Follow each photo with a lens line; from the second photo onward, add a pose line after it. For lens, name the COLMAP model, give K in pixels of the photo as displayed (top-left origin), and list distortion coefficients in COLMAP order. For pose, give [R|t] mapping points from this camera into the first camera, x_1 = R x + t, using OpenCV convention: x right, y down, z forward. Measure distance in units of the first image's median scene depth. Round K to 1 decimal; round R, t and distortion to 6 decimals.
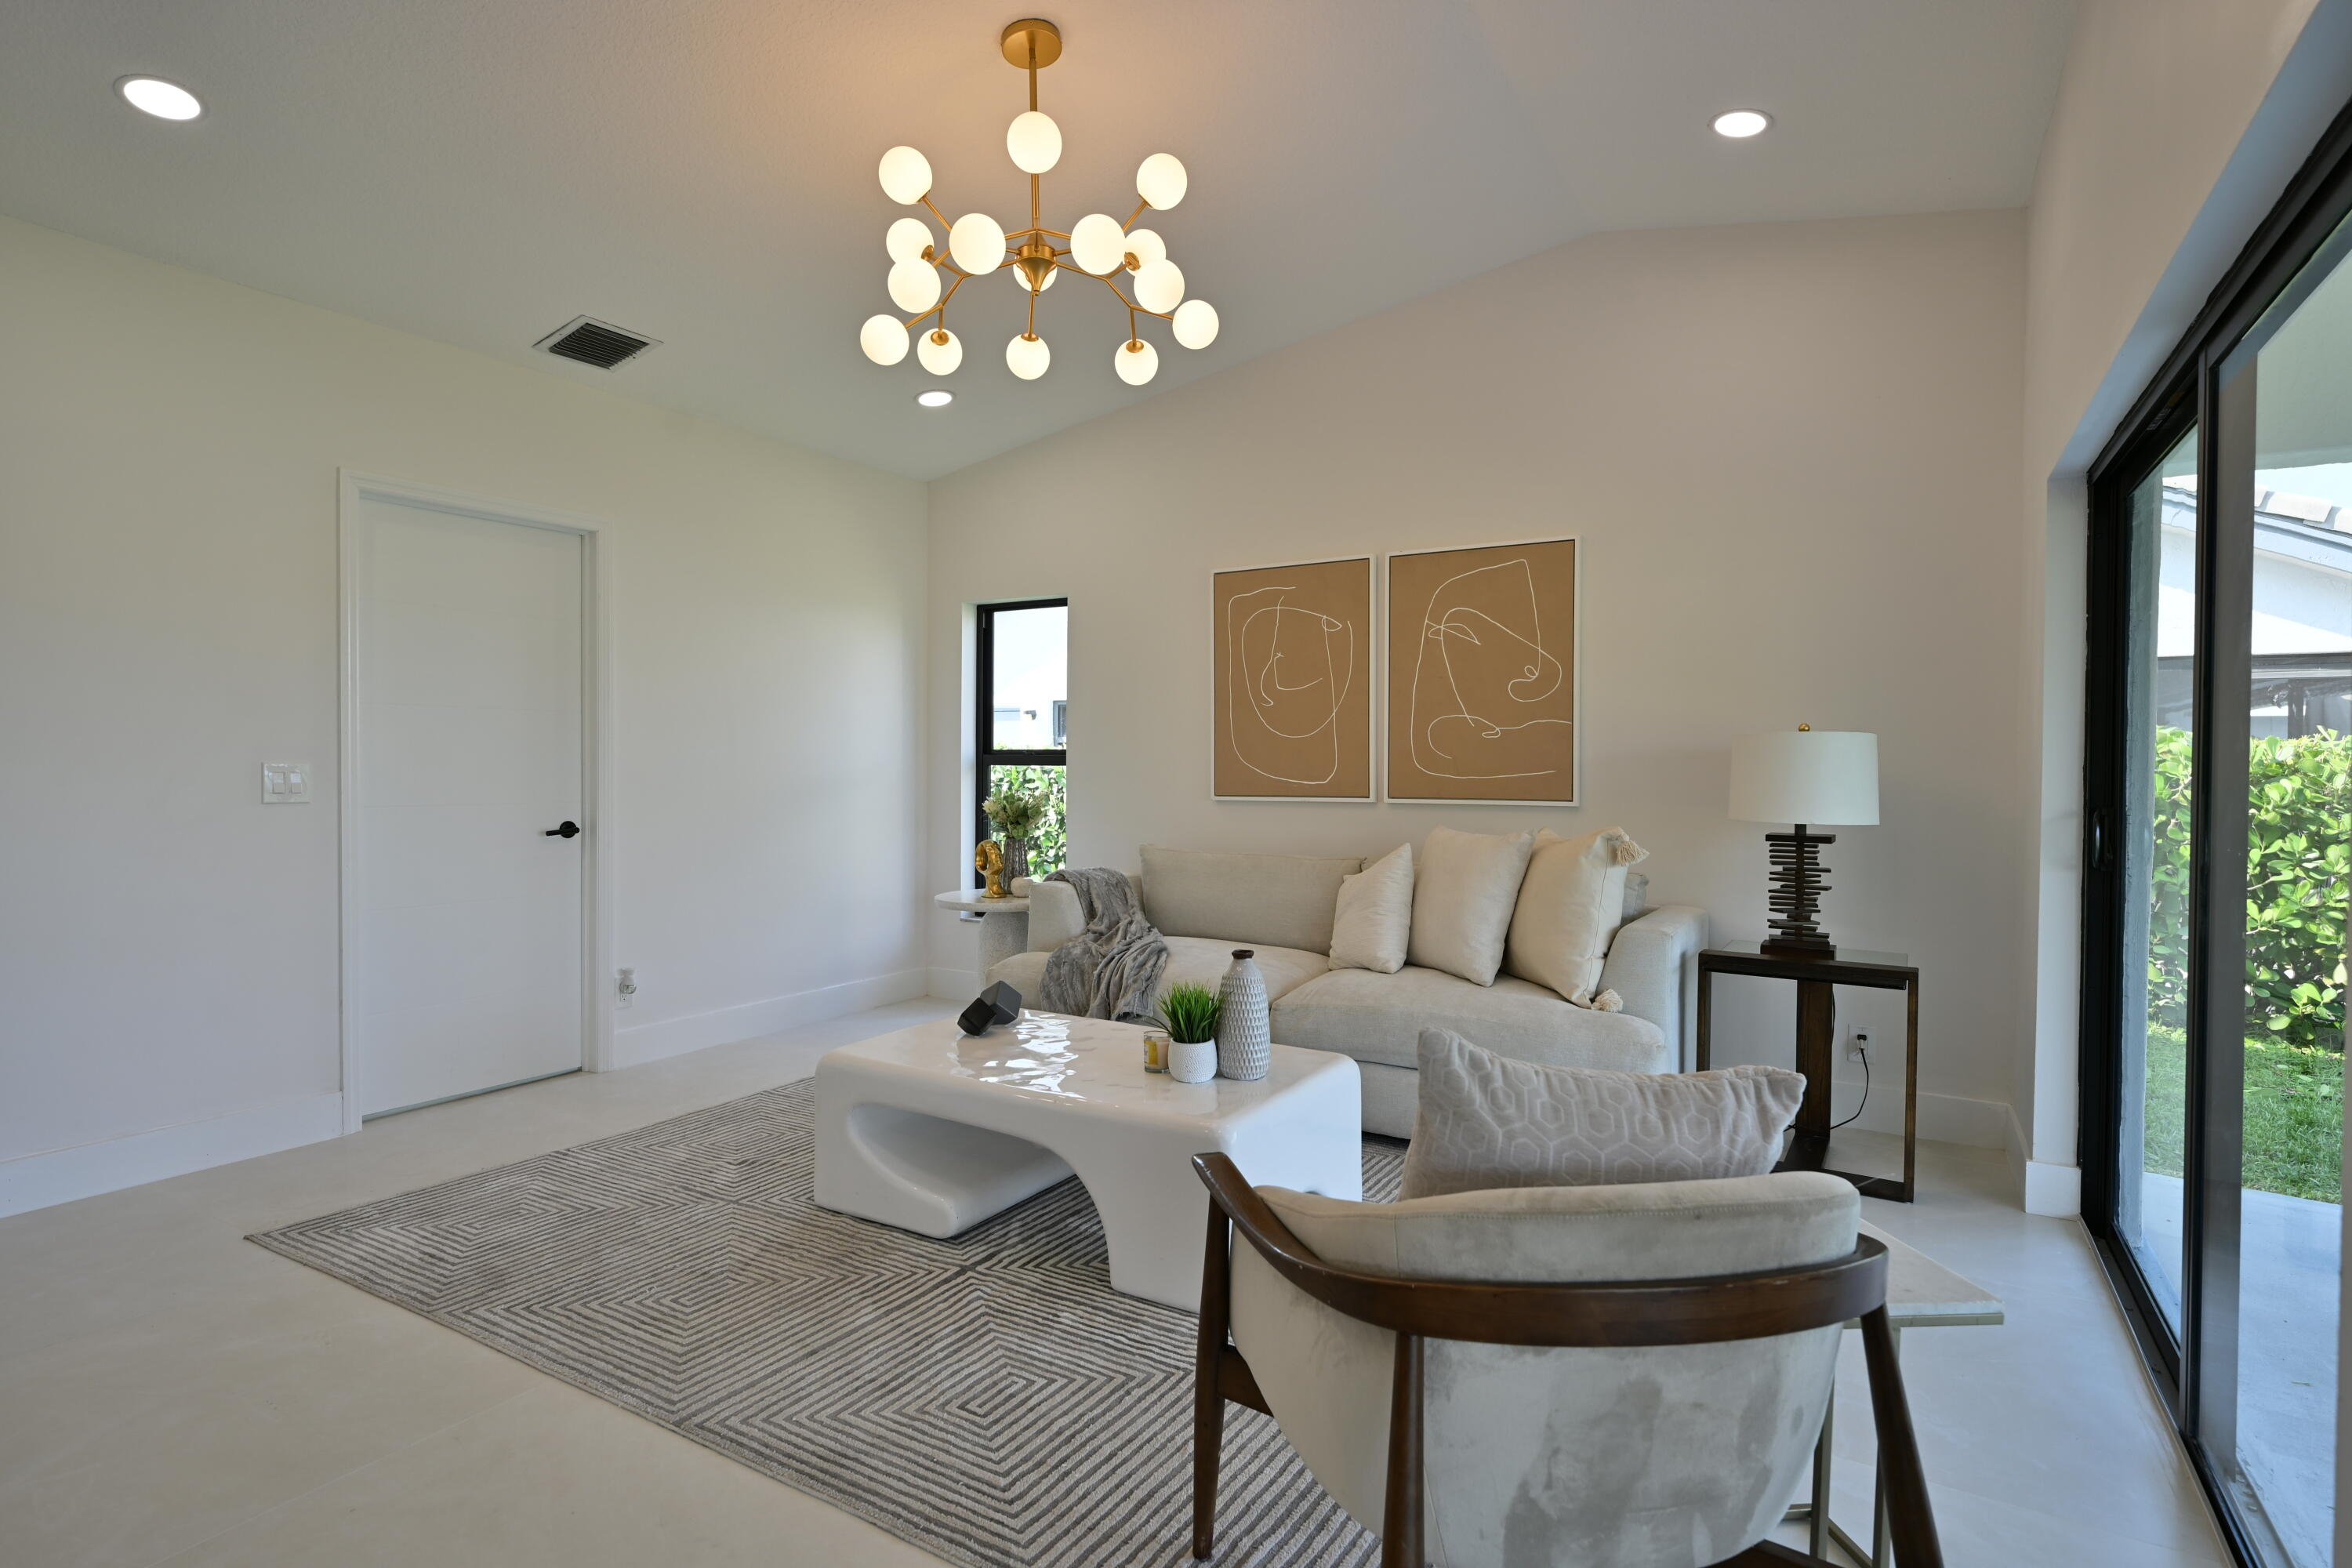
lens RADIAL K [[1160.9, 0, 1171.9], [0, 1160.9, 779.0], [0, 0, 1]] dist [-0.000459, 0.000500]
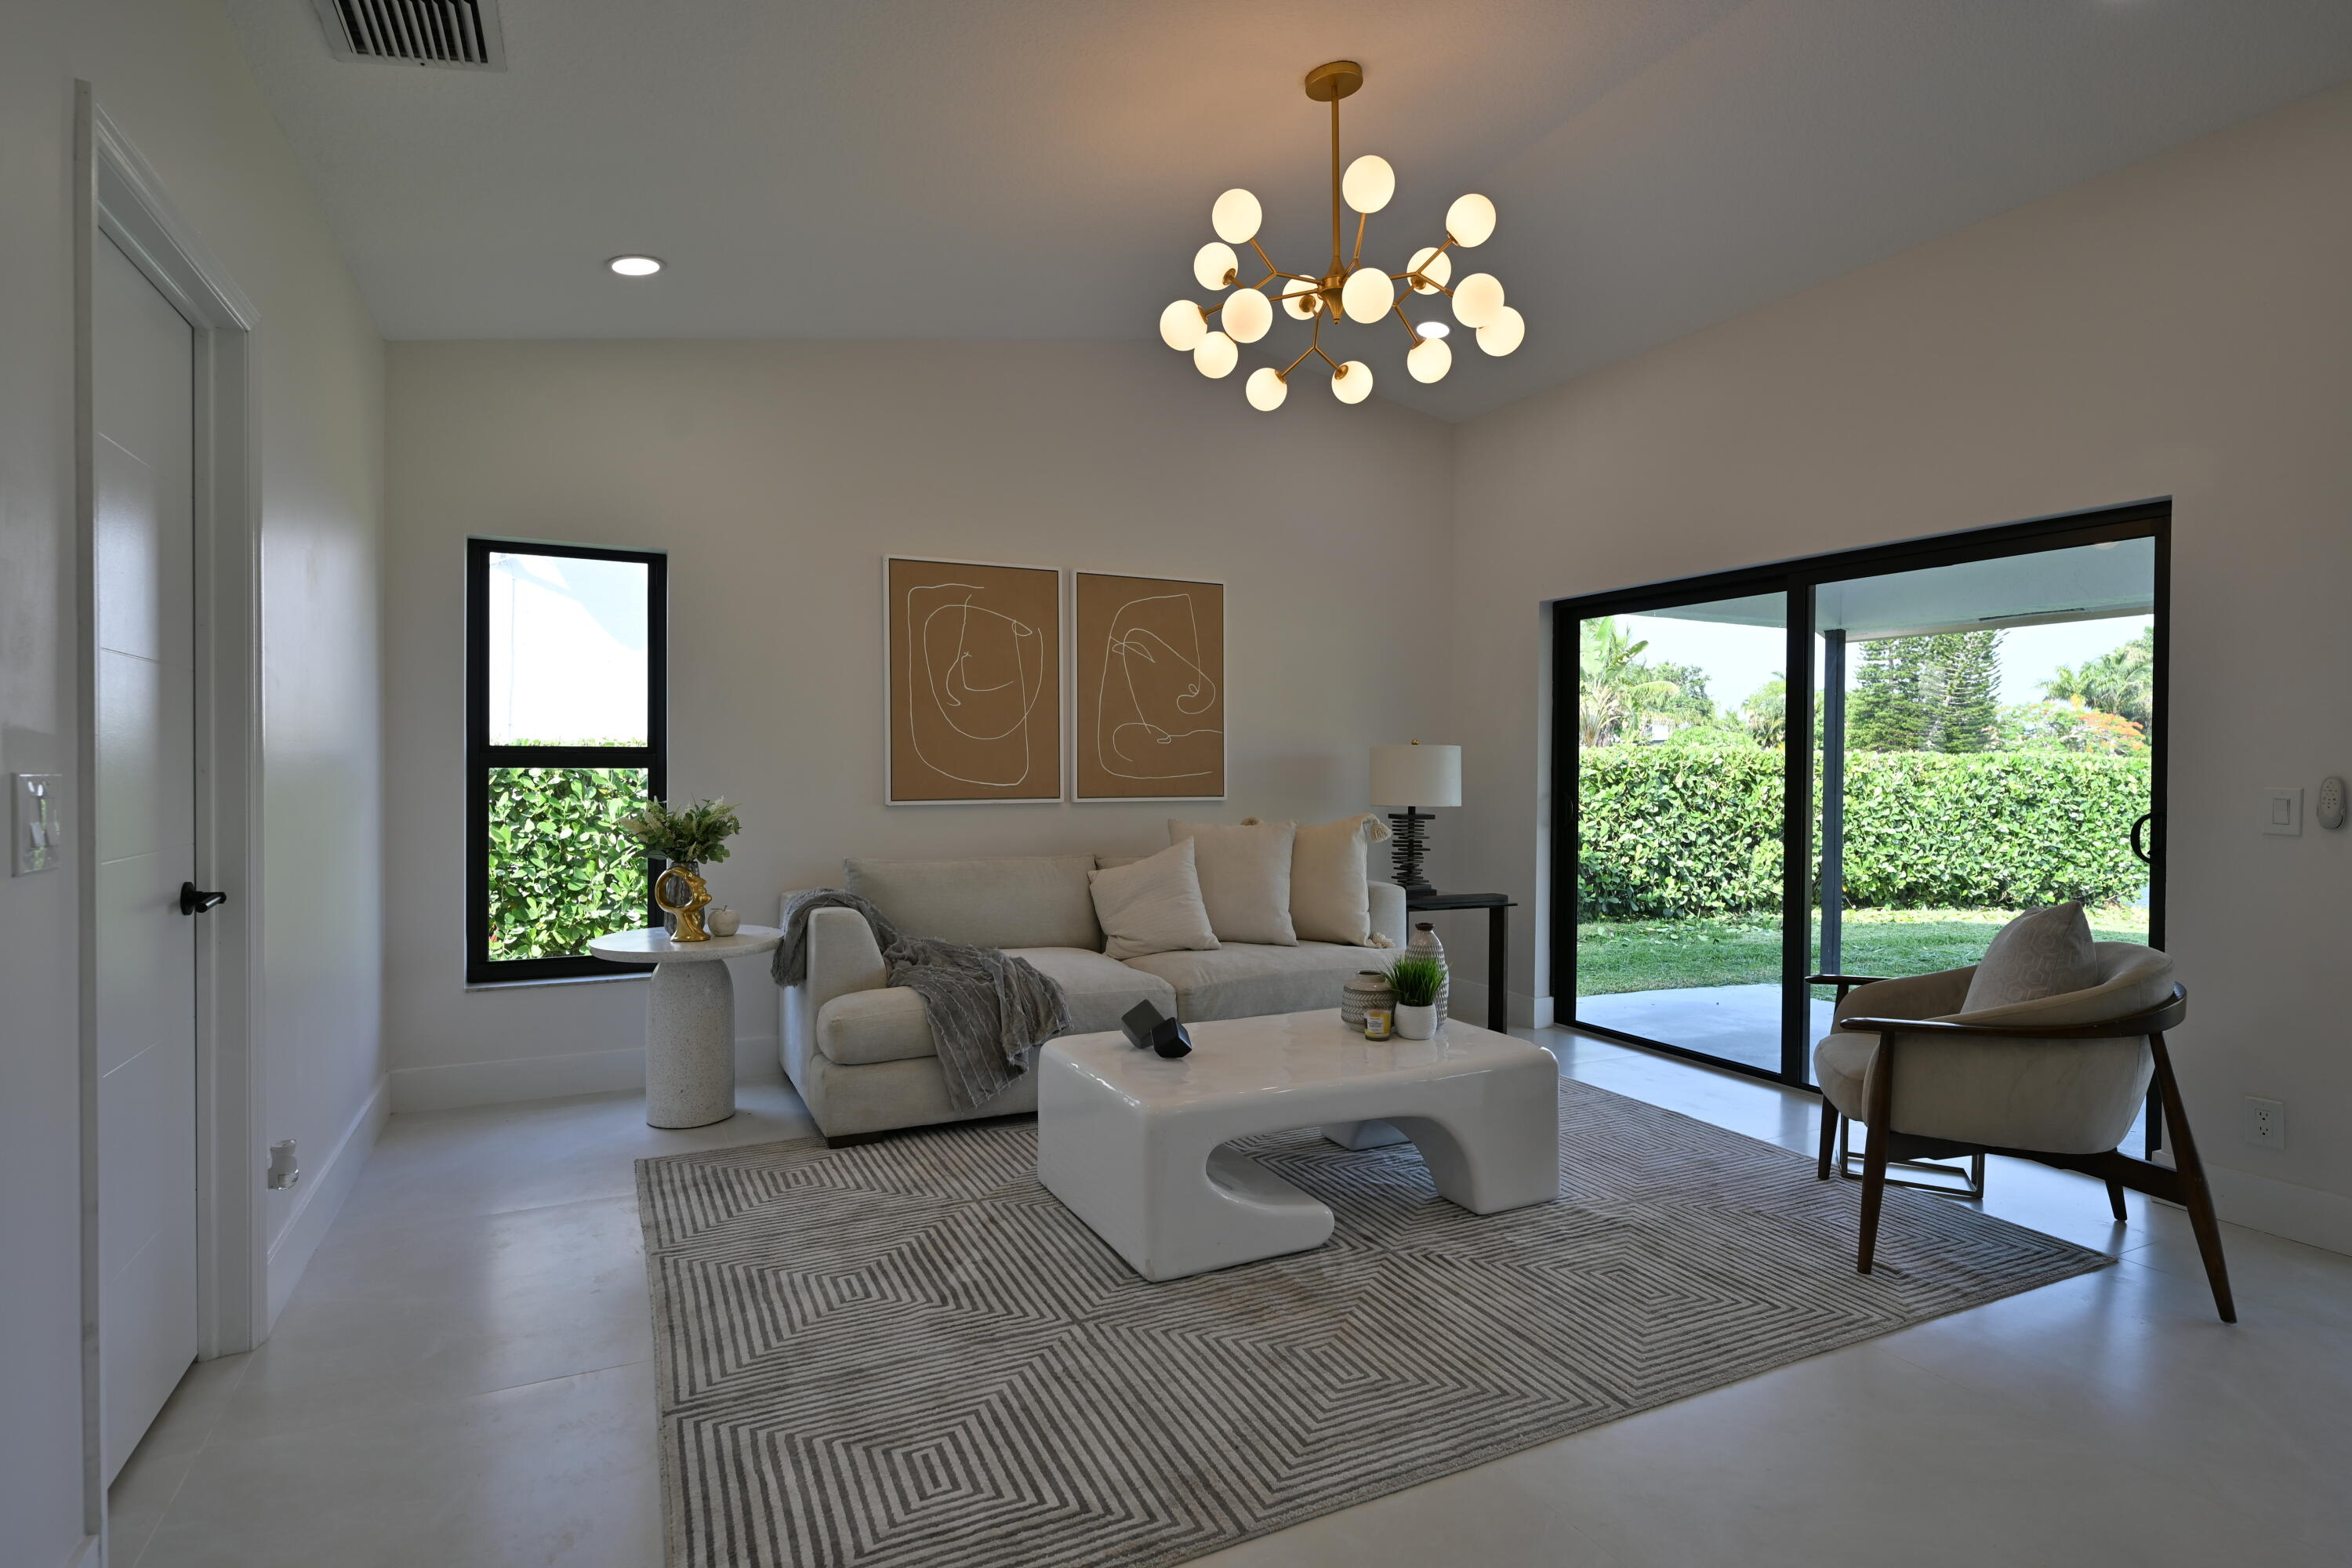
lens RADIAL K [[1160.9, 0, 1171.9], [0, 1160.9, 779.0], [0, 0, 1]] dist [-0.000459, 0.000500]
pose [[0.554377, -0.011719, 0.832183, -0.678381], [0.007705, 0.999930, 0.008949, -0.010159], [-0.832230, 0.001451, 0.554428, 0.340470]]
